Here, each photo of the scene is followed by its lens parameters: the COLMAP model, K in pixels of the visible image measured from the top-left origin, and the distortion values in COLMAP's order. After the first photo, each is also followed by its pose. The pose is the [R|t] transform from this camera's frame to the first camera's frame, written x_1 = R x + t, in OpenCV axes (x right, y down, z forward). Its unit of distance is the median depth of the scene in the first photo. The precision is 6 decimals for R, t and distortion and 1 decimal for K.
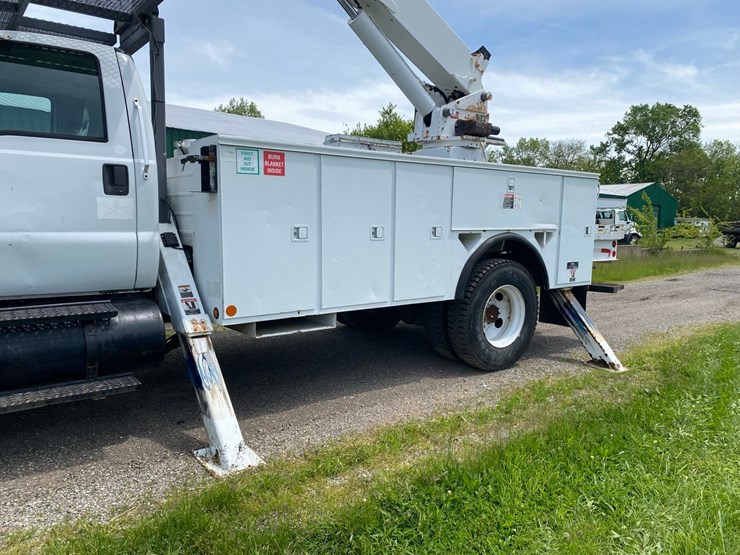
lens RADIAL K [[554.9, 0, 365.0], [0, 554.9, 278.9], [0, 0, 1]] dist [0.035381, -0.029775]
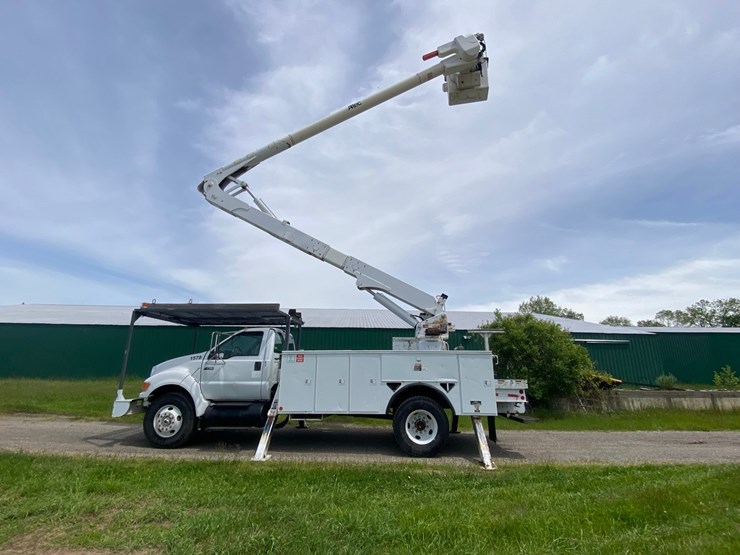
lens RADIAL K [[350.0, 0, 381.5], [0, 350.0, 277.8], [0, 0, 1]] dist [0.017722, -0.000386]
pose [[0.754232, -0.178677, -0.631830, 1.530524], [-0.063928, 0.937709, -0.341491, 0.007489], [0.653489, 0.297955, 0.695827, -0.193943]]
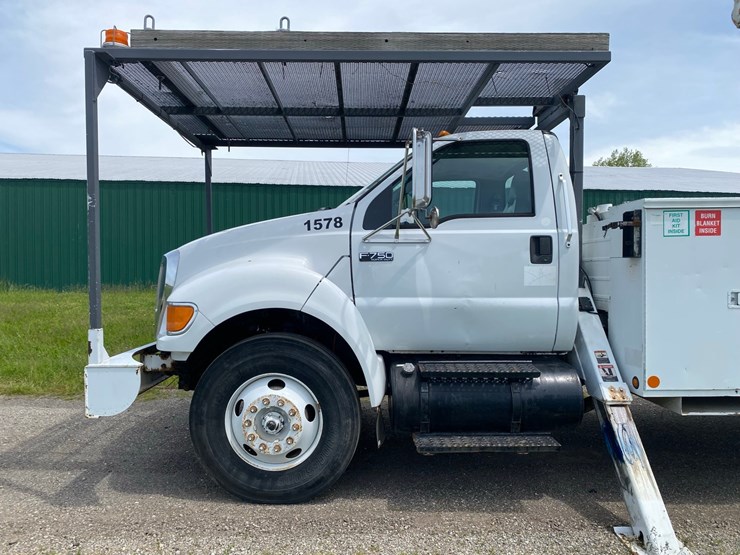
lens RADIAL K [[557.9, 0, 370.2], [0, 557.9, 283.1], [0, 0, 1]] dist [0.017899, -0.007466]
pose [[0.803419, -0.005941, -0.595385, -0.062293], [-0.049345, 0.995846, -0.076524, -0.012371], [0.593366, 0.090860, 0.799788, -0.052598]]
